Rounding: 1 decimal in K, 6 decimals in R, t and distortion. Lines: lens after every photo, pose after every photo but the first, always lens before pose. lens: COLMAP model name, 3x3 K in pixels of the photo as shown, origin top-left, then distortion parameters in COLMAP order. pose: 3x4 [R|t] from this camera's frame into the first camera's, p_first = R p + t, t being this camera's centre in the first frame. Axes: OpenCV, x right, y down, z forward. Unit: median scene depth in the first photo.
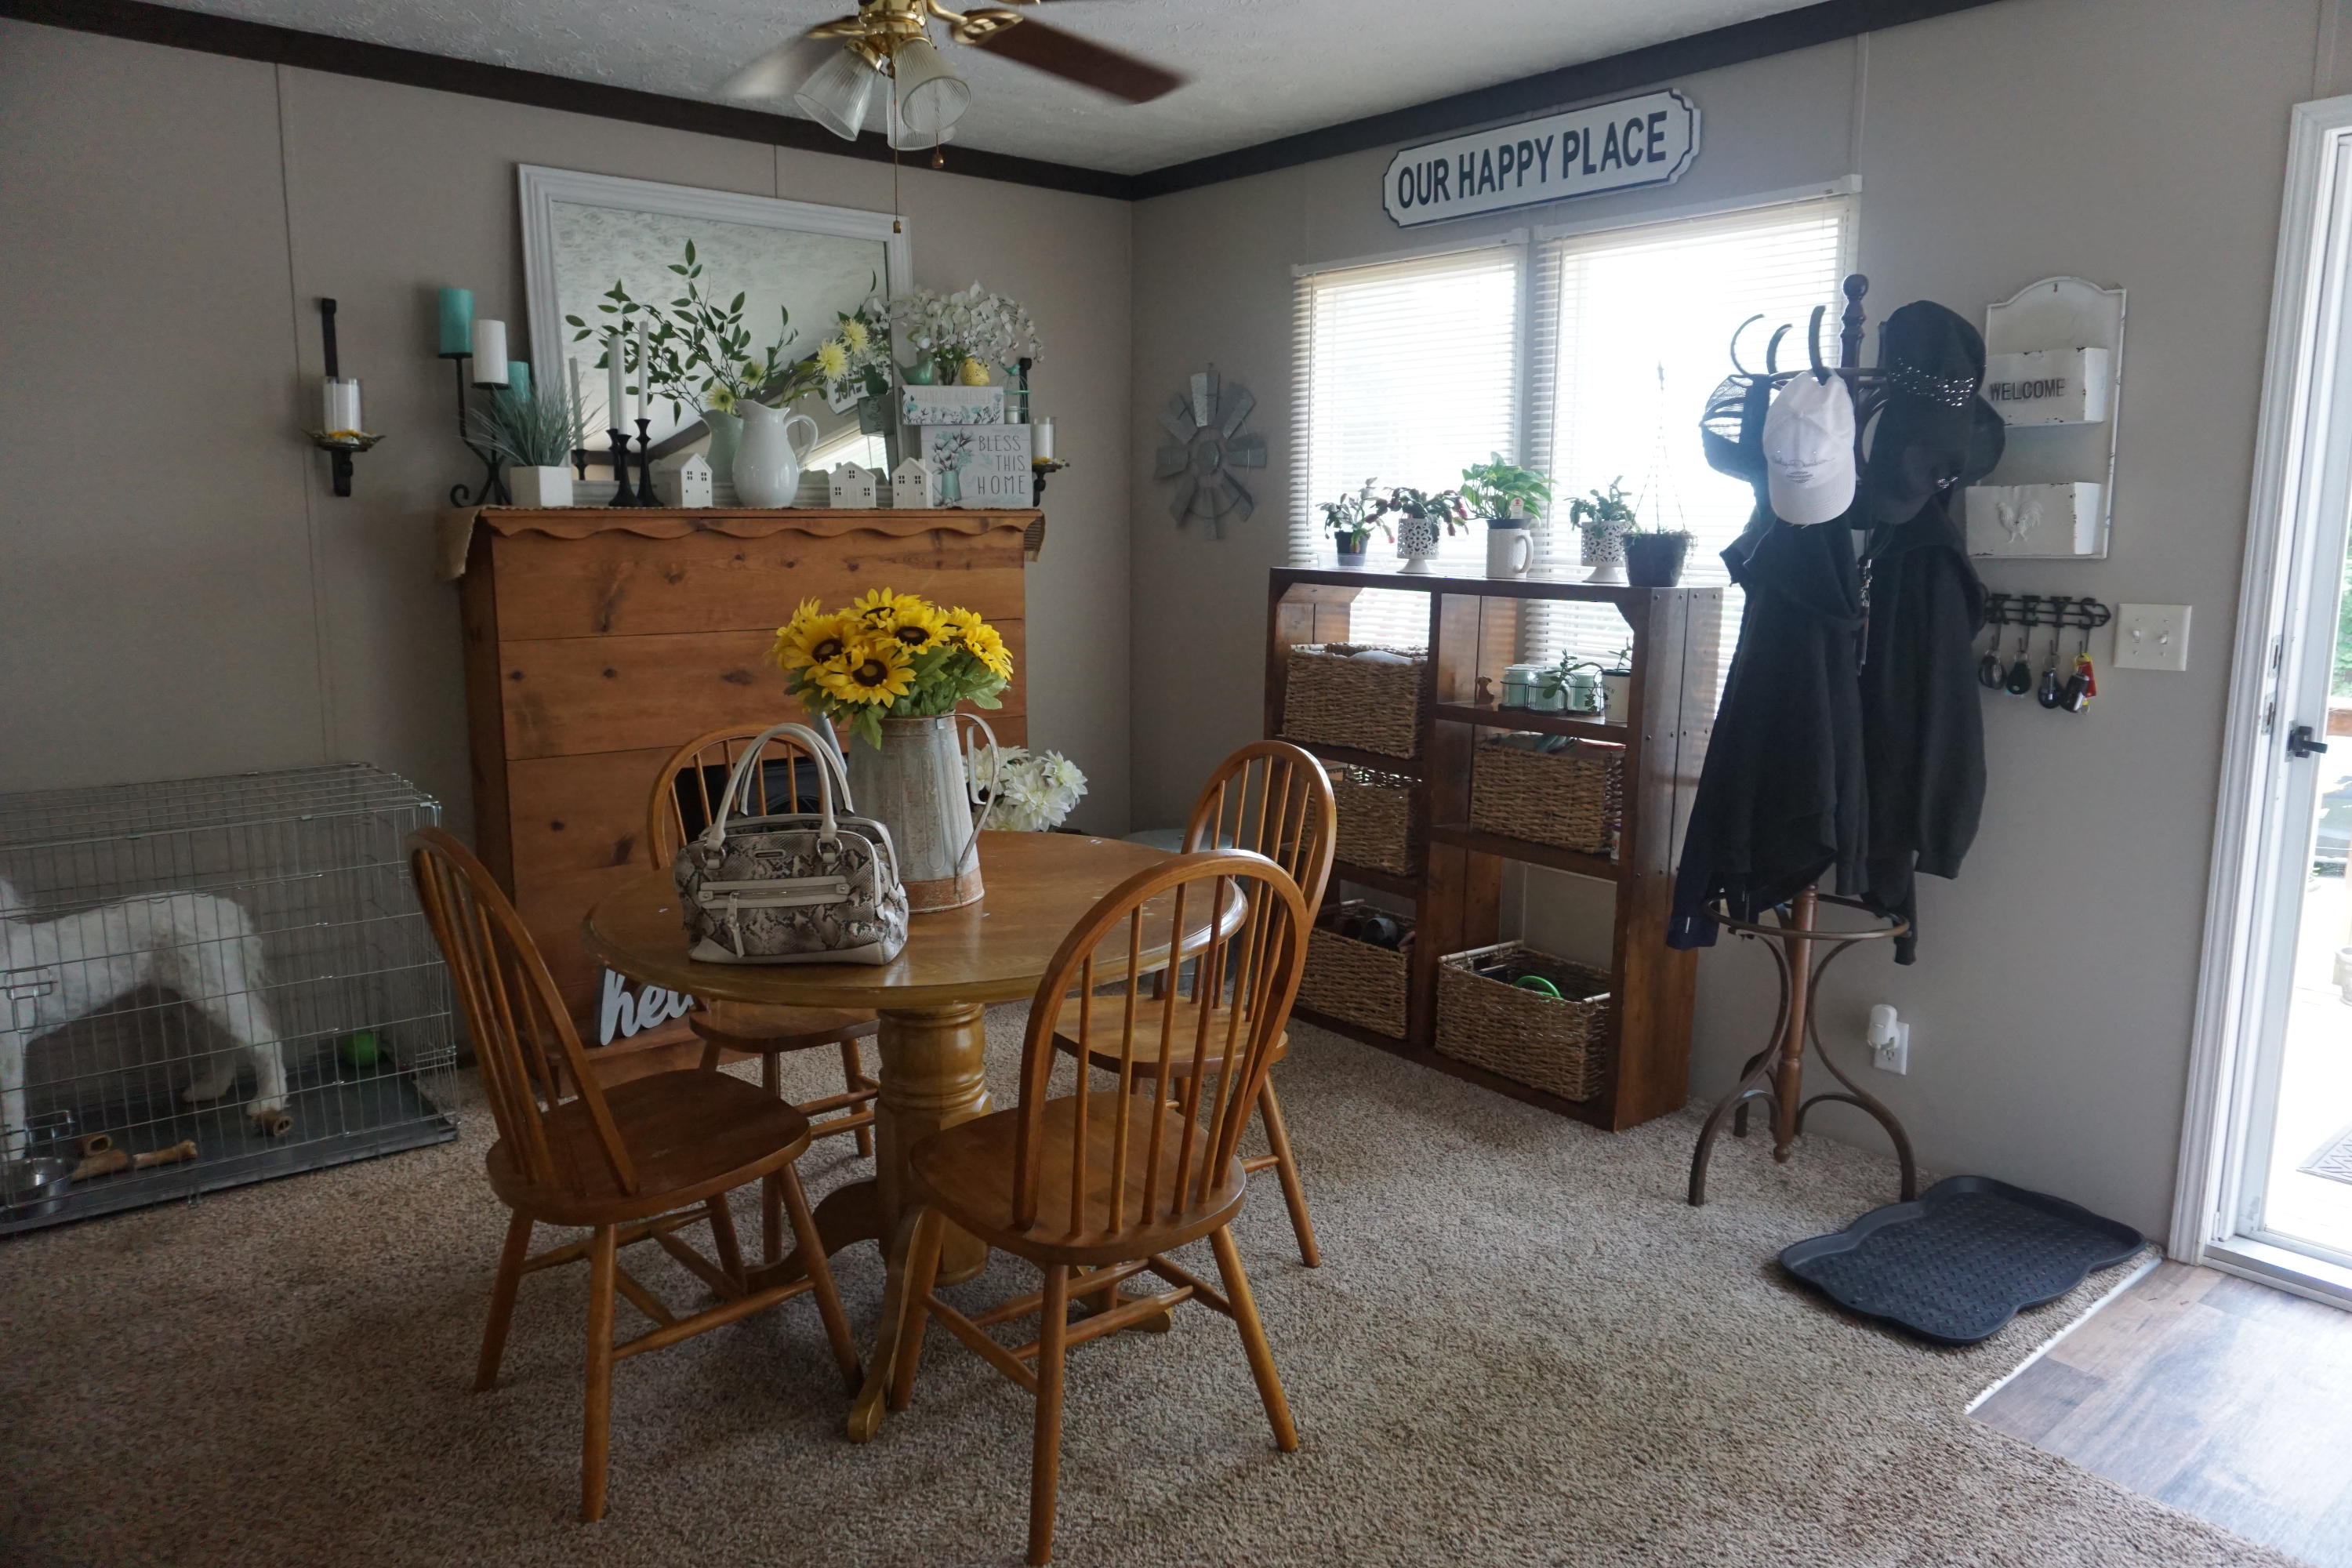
lens RADIAL K [[1580.7, 0, 1169.7], [0, 1580.7, 760.6], [0, 0, 1]] dist [-0.021563, 0.003630]
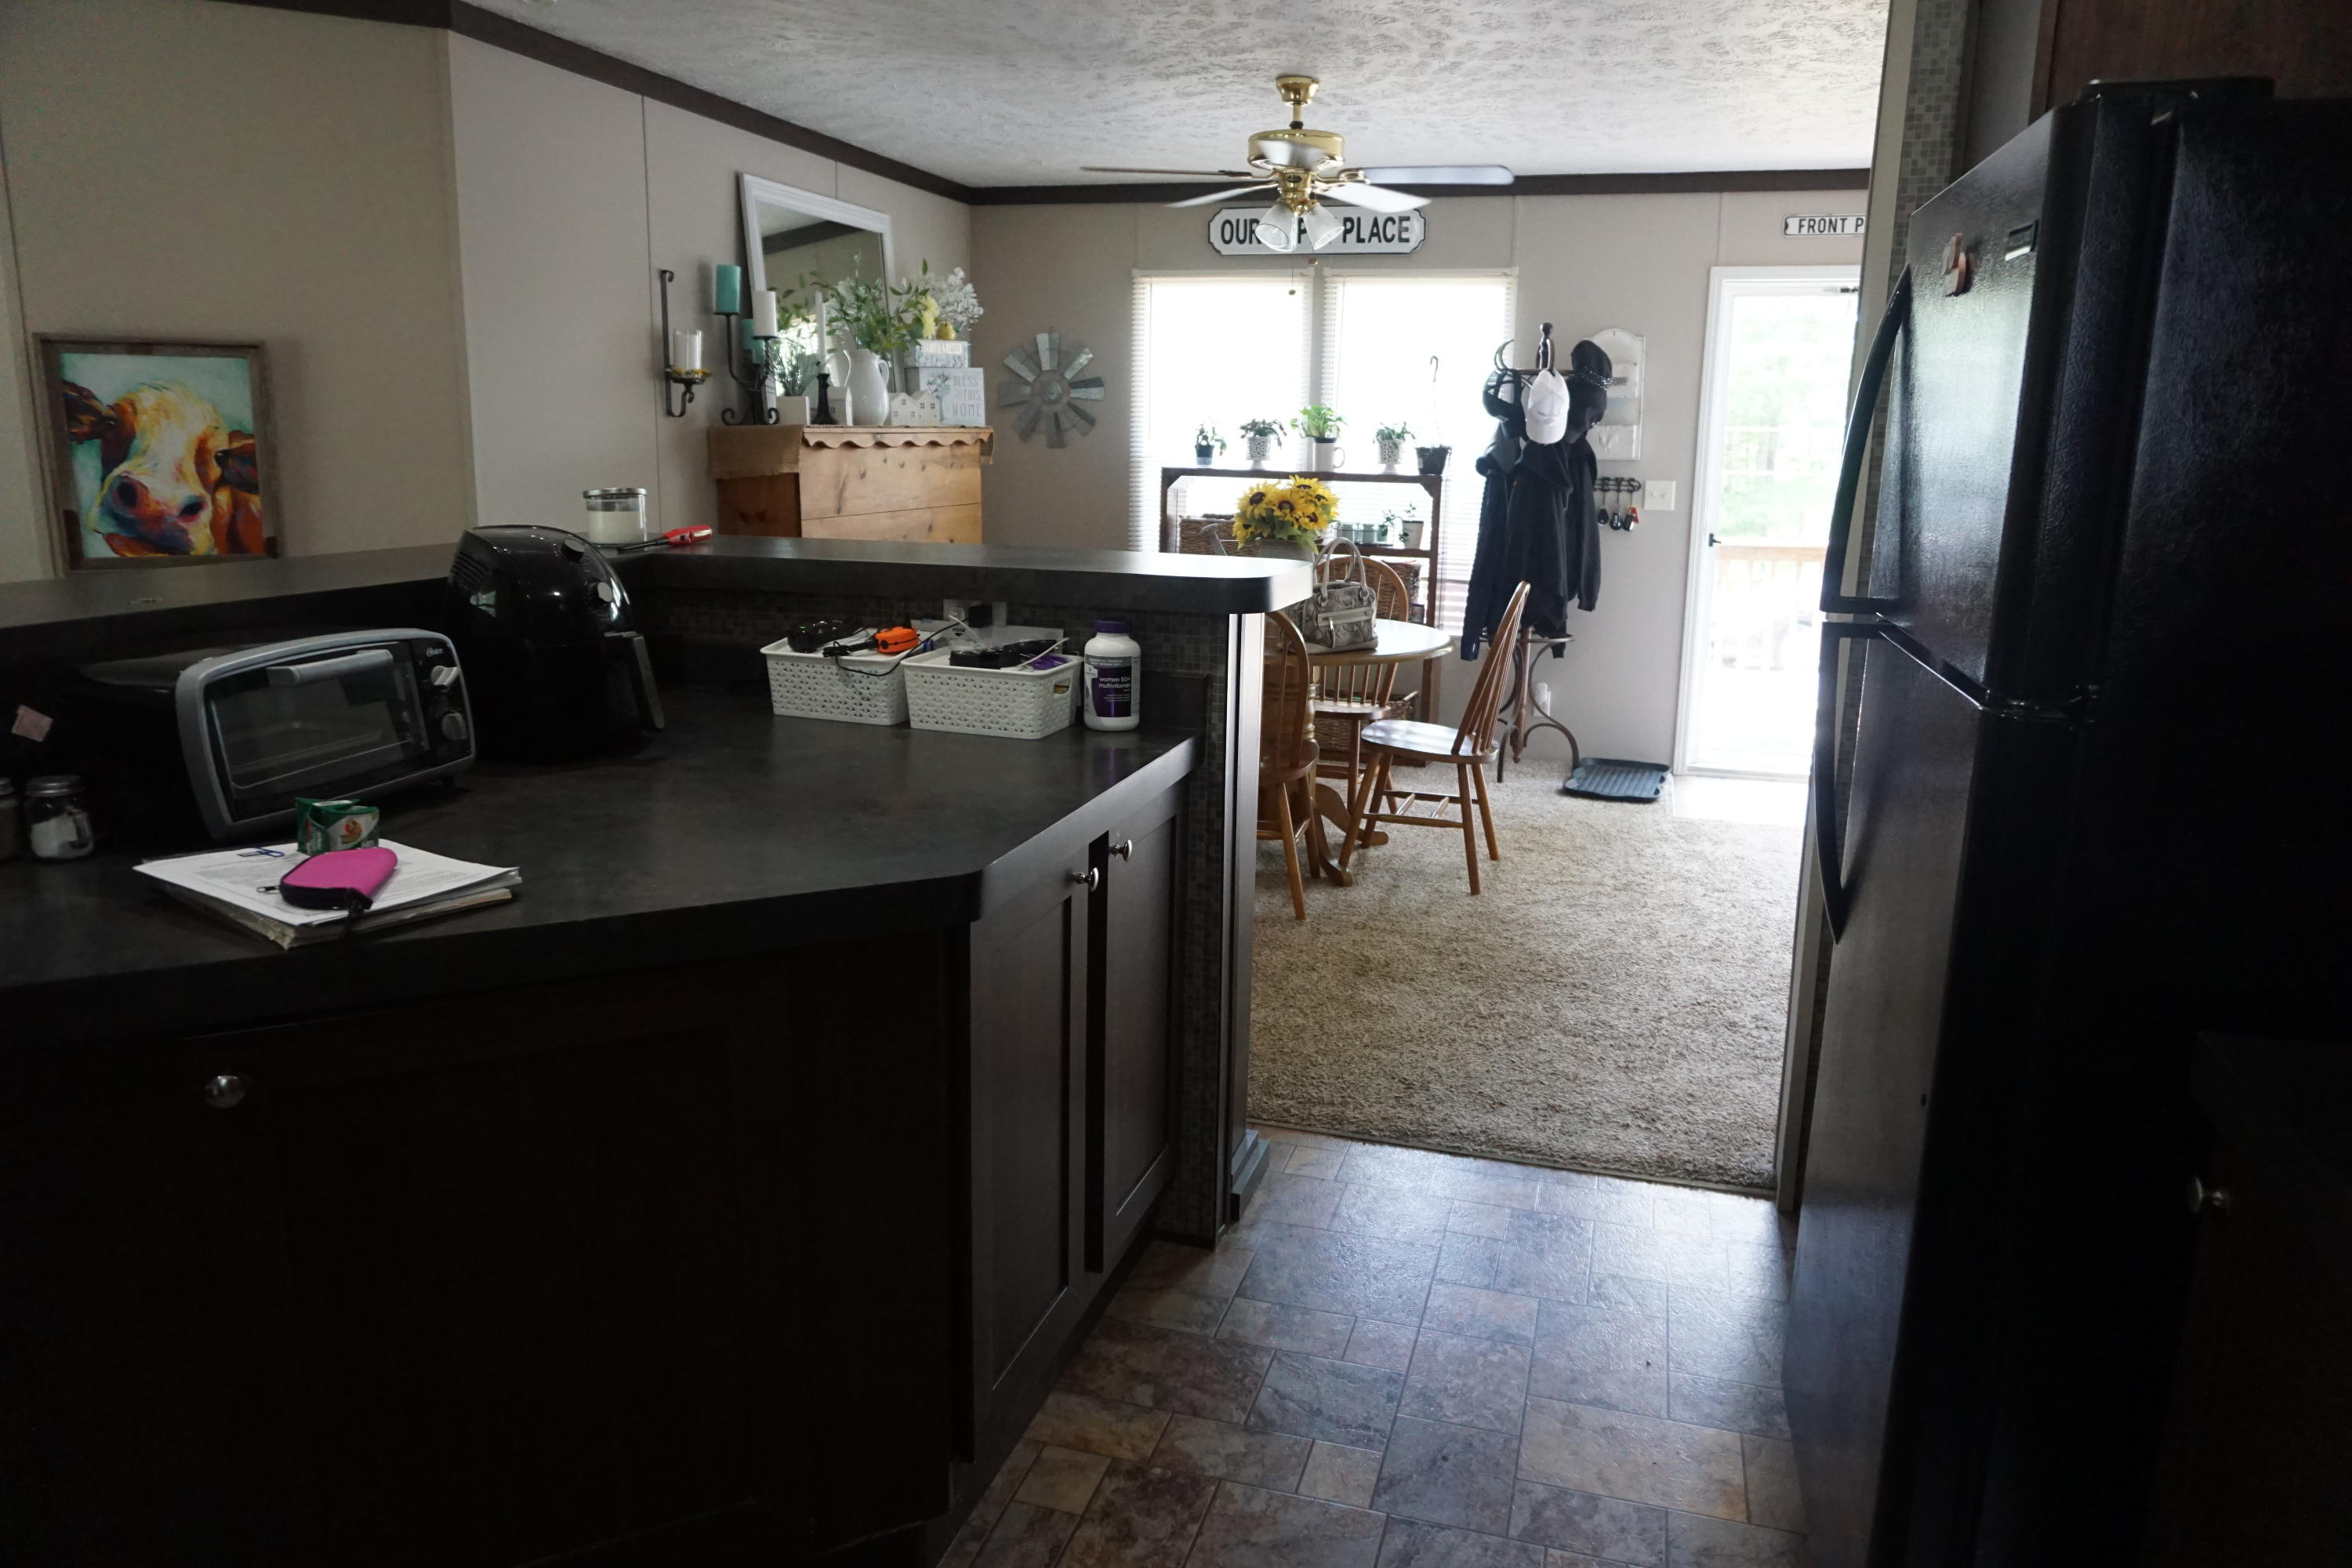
lens RADIAL K [[1575.1, 0, 1176.2], [0, 1575.1, 777.8], [0, 0, 1]] dist [-0.052727, 0.032222]
pose [[0.827043, -0.113817, 0.550496, -0.969282], [0.073828, 0.992798, 0.094348, 0.047346], [-0.557270, -0.037388, 0.829489, -0.385430]]
